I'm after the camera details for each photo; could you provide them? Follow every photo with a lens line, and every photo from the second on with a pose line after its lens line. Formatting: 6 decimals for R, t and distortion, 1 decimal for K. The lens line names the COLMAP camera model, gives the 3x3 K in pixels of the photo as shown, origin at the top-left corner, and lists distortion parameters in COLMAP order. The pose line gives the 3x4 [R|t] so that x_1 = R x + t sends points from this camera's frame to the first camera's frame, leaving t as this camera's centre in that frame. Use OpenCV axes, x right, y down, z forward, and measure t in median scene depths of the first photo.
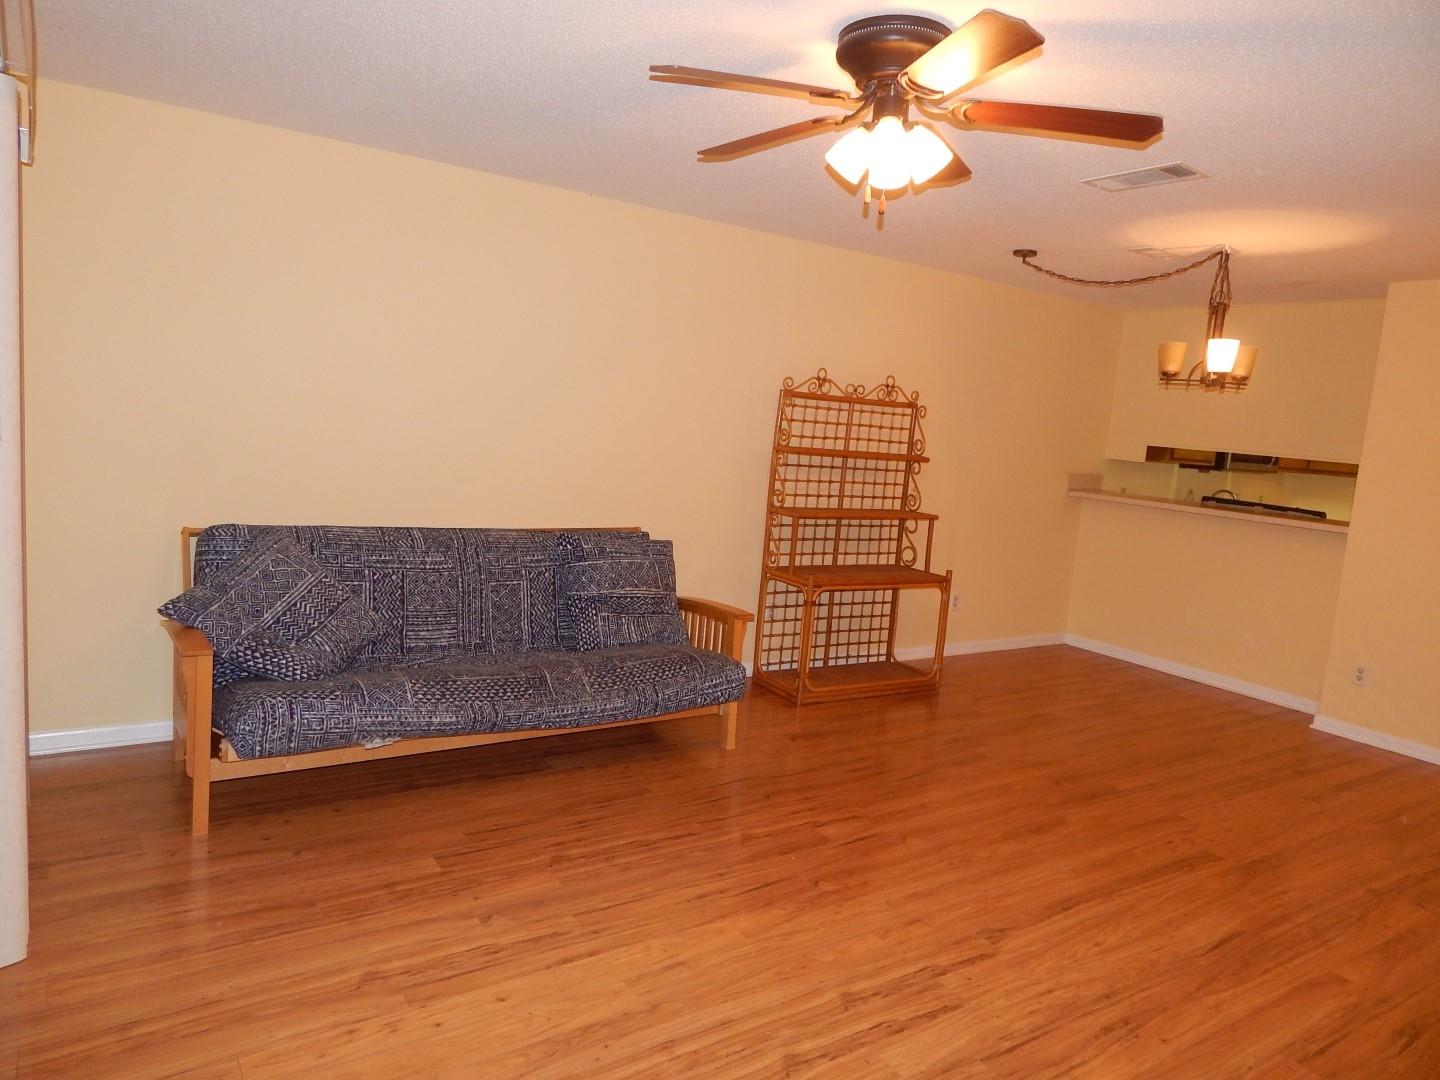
lens RADIAL K [[964.8, 0, 727.5], [0, 964.8, 537.6], [0, 0, 1]] dist [0.016423, -0.005428]
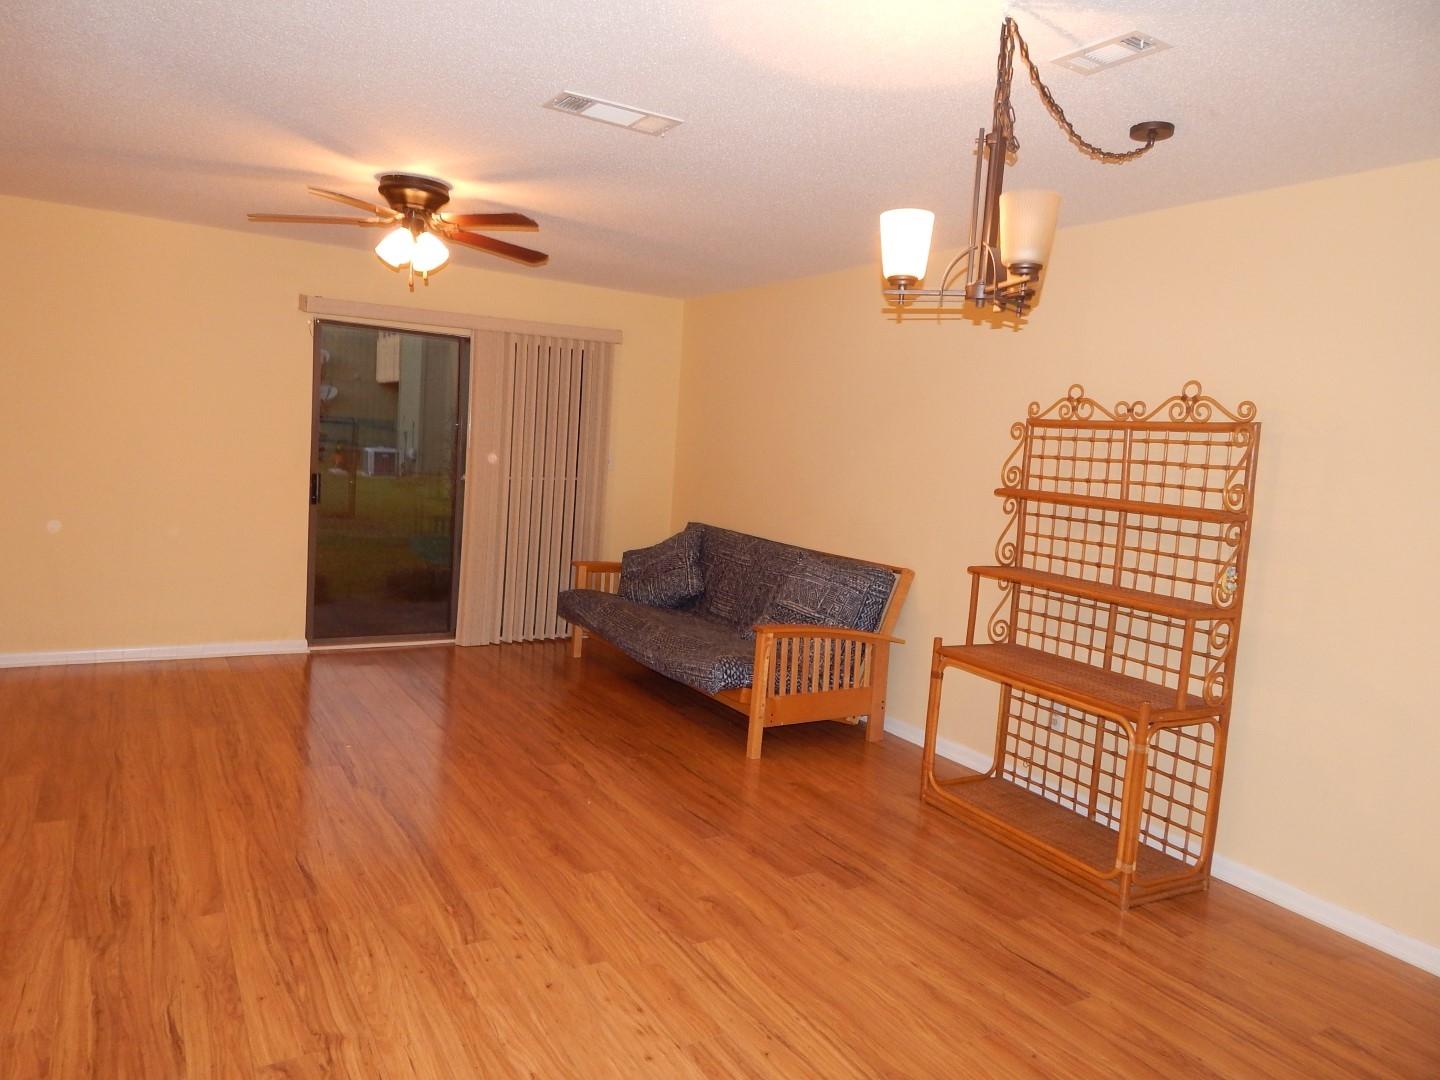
lens RADIAL K [[964.8, 0, 713.2], [0, 964.8, 536.8], [0, 0, 1]] dist [0.016423, -0.005428]
pose [[-0.056576, 0.009556, -0.998353, 0.922593], [-0.203003, 0.978956, 0.020875, -0.023825], [0.977542, 0.203849, -0.053445, 0.861504]]
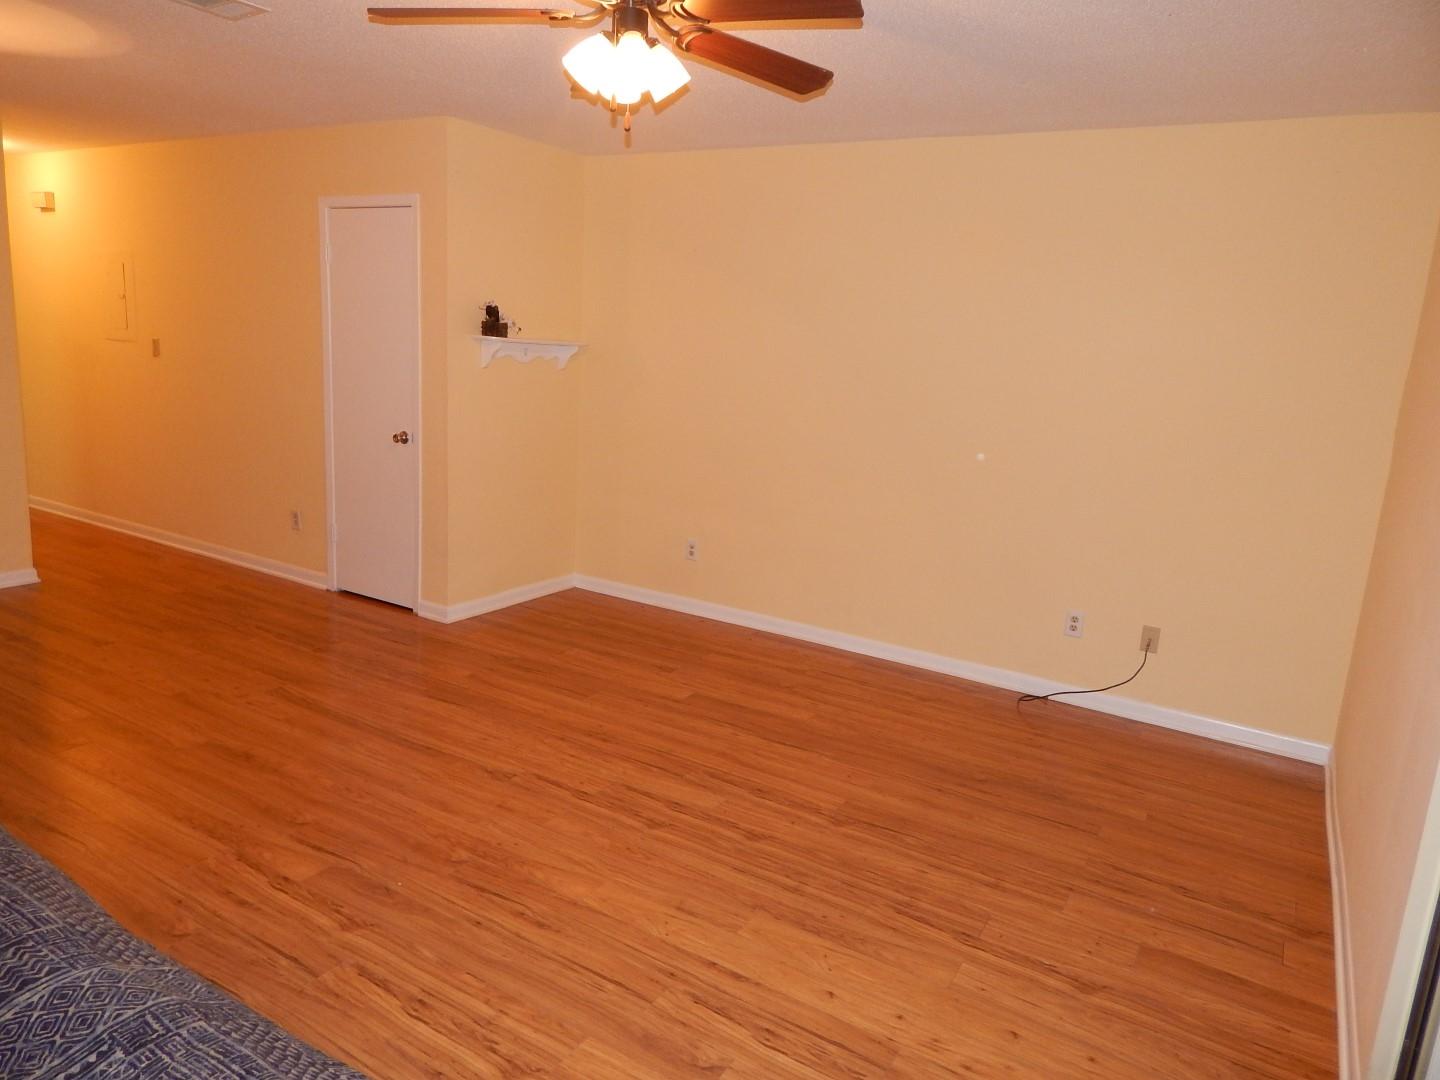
lens RADIAL K [[964.8, 0, 720.7], [0, 964.8, 500.0], [0, 0, 1]] dist [0.016423, -0.005428]
pose [[-0.404207, -0.255980, 0.878117, -0.448256], [0.021493, 0.957117, 0.288903, -0.134154], [-0.914415, 0.135651, -0.381372, 0.691233]]
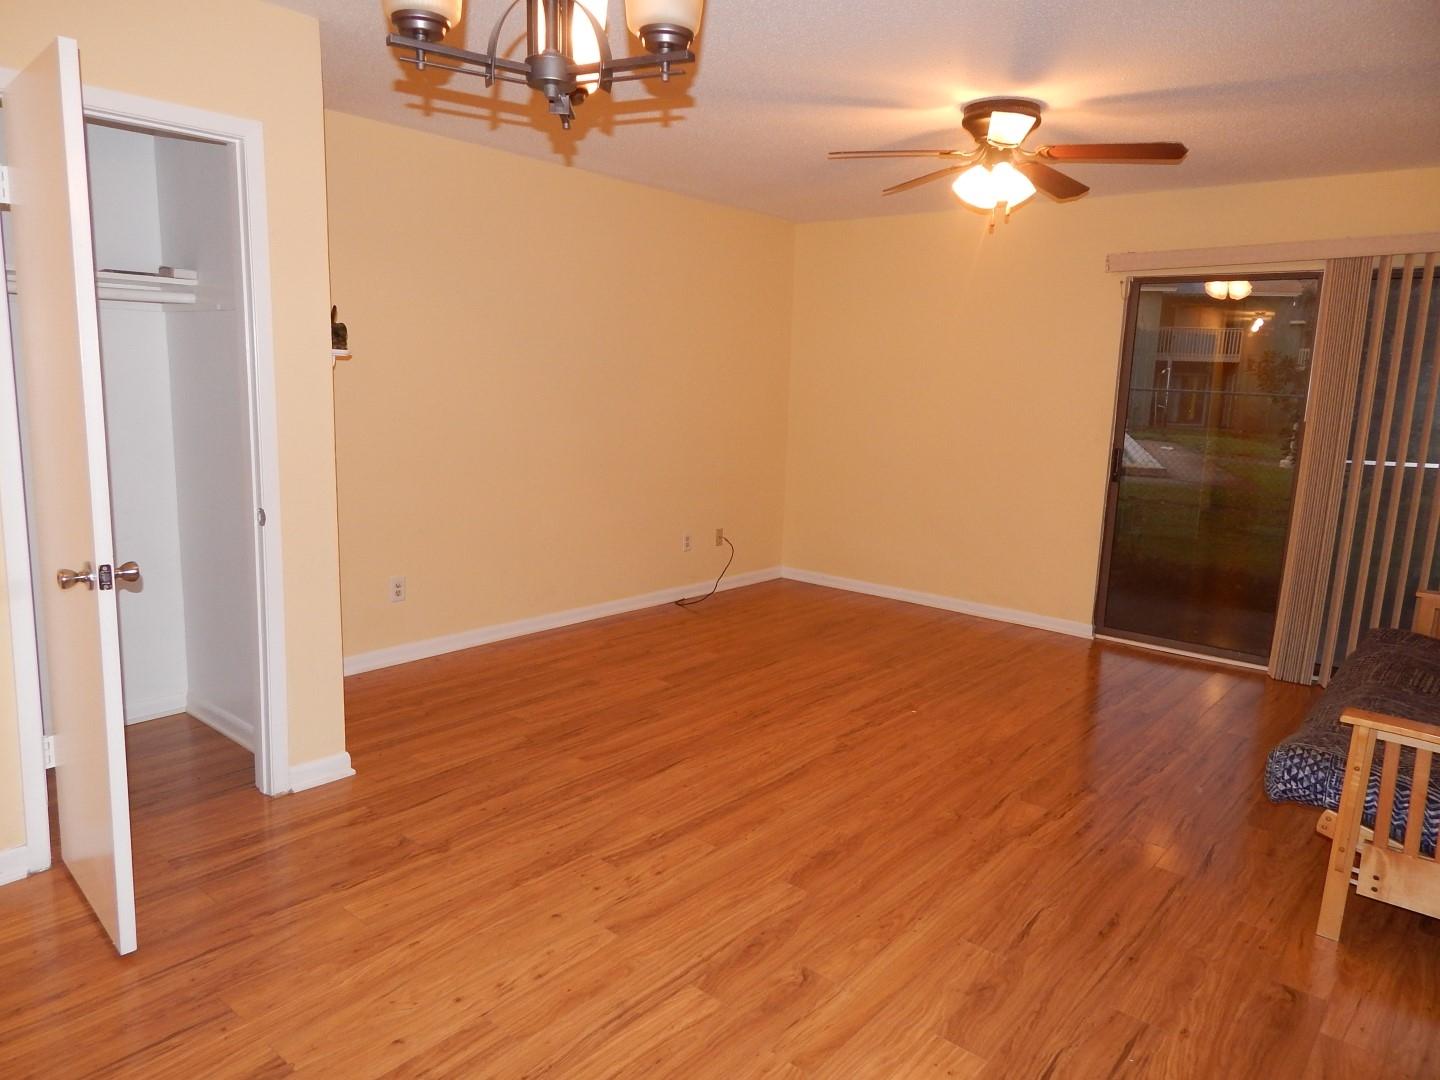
lens RADIAL K [[964.8, 0, 722.6], [0, 964.8, 535.4], [0, 0, 1]] dist [0.016423, -0.005428]
pose [[-0.956777, -0.074970, -0.280994, 0.487930], [-0.152108, 0.952511, 0.263791, -0.106532], [0.247873, 0.295131, -0.922744, 1.240312]]
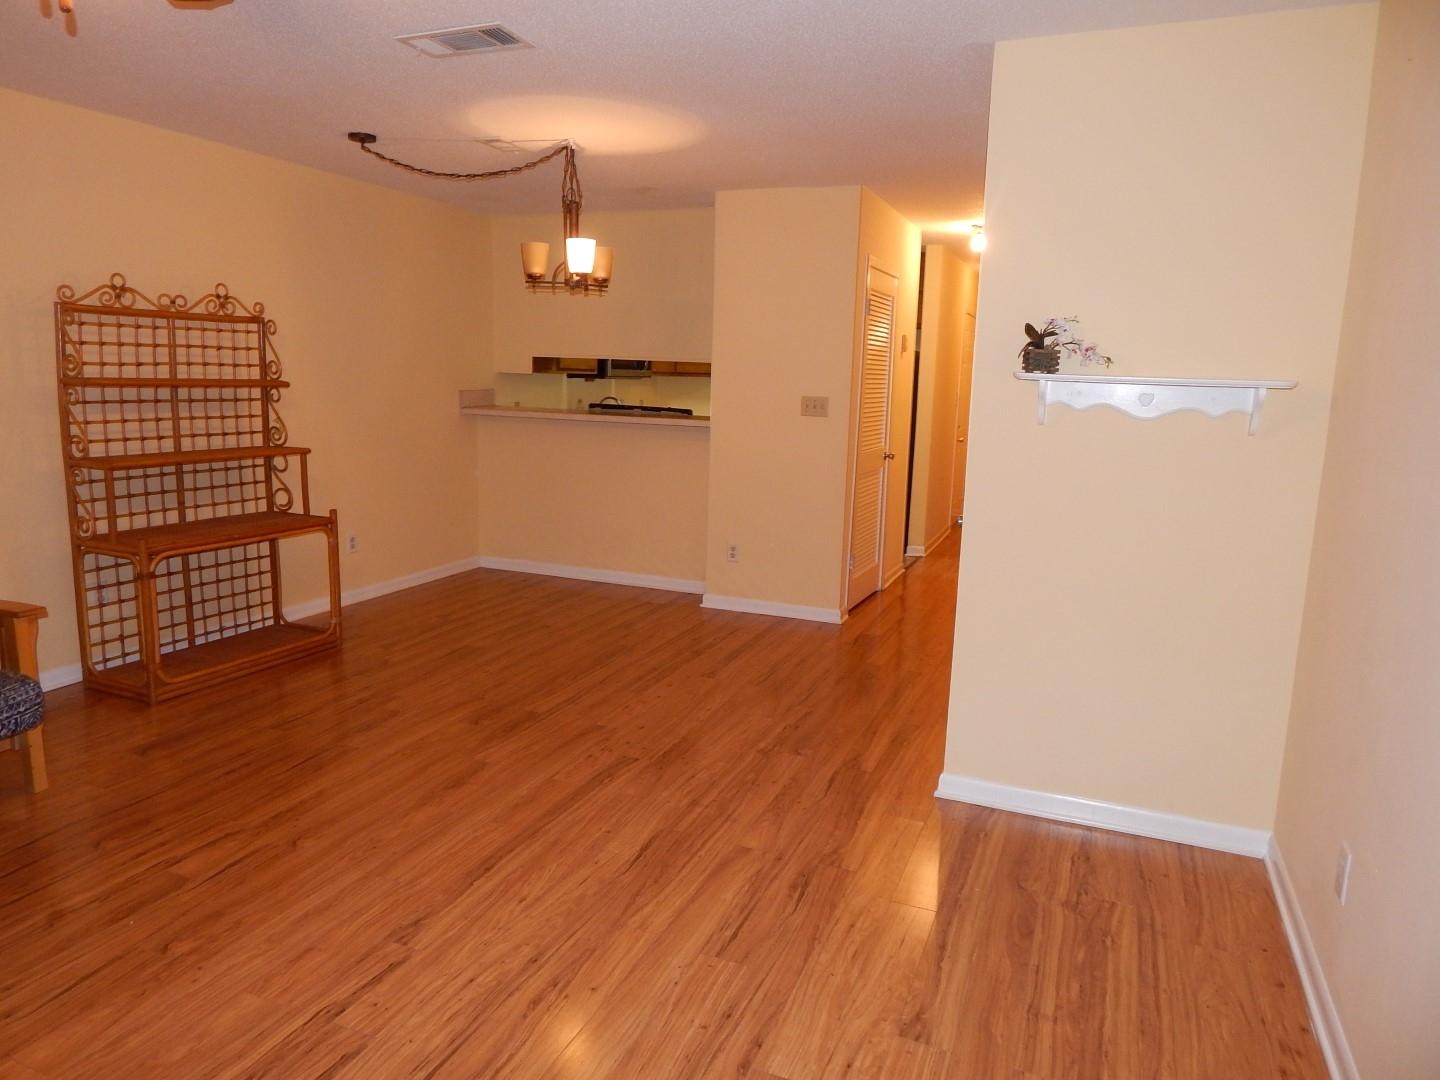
lens RADIAL K [[964.8, 0, 720.9], [0, 964.8, 529.5], [0, 0, 1]] dist [0.016423, -0.005428]
pose [[0.834805, -0.147852, 0.530321, 0.064368], [0.111655, 0.988714, 0.099889, 0.004109], [-0.539105, -0.024174, 0.841892, 0.086568]]
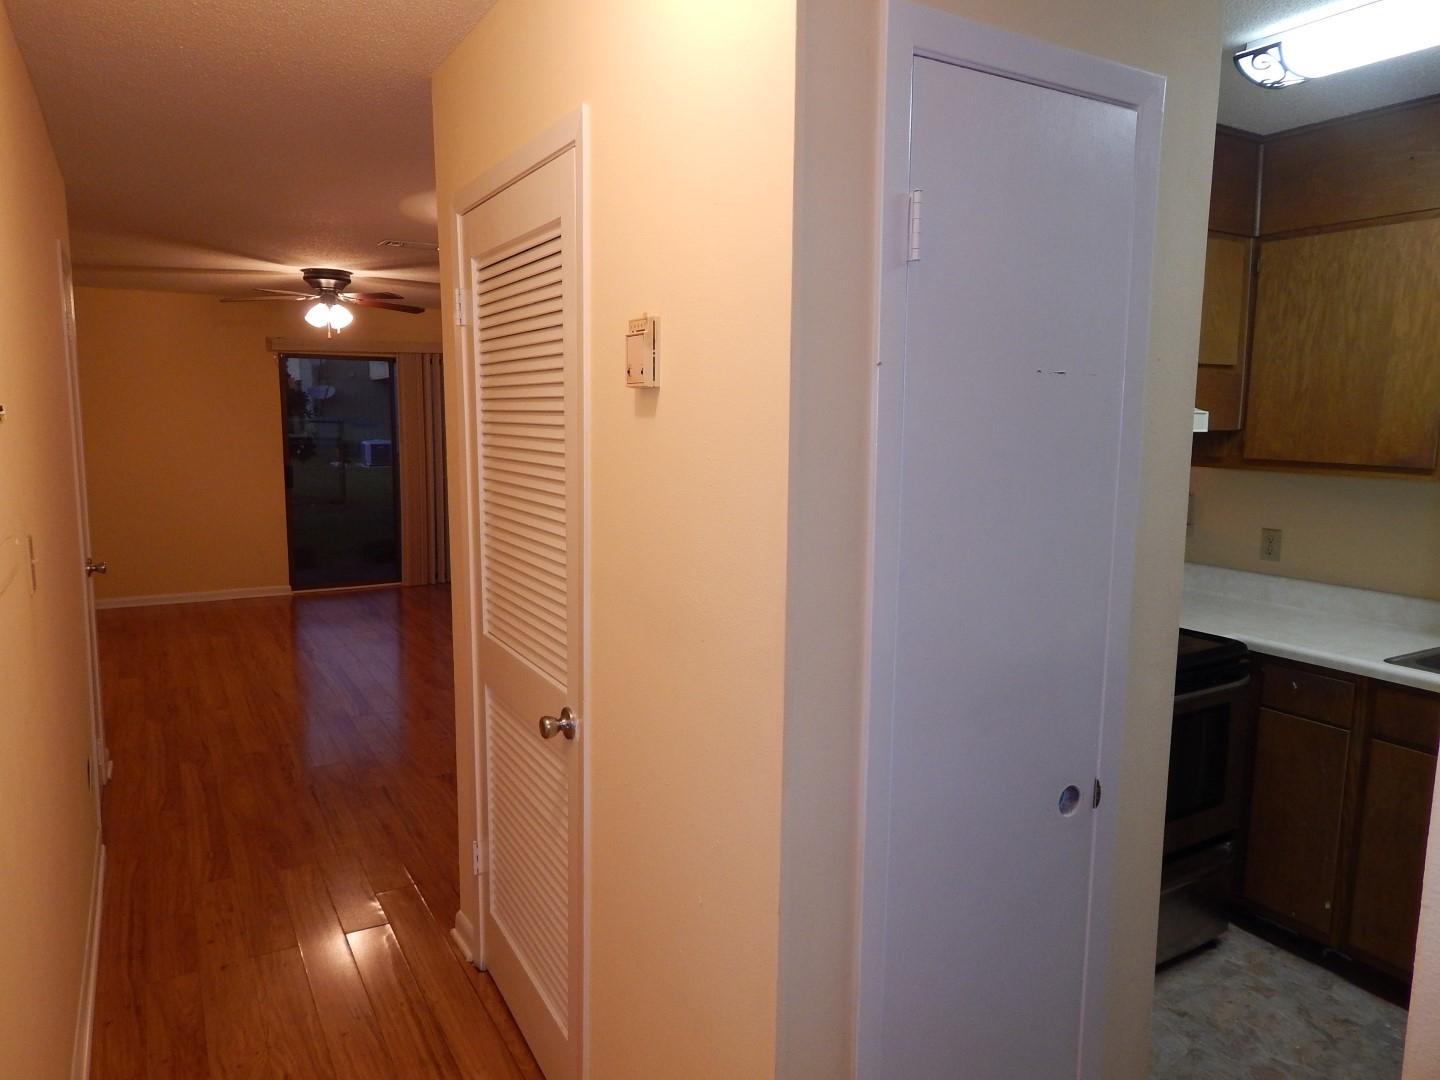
lens RADIAL K [[964.8, 0, 721.6], [0, 964.8, 538.9], [0, 0, 1]] dist [0.016423, -0.005428]
pose [[-0.065594, 0.043383, -0.996903, 1.361556], [-0.148174, 0.987555, 0.052726, -0.048899], [0.986784, 0.151173, -0.058349, 1.146754]]
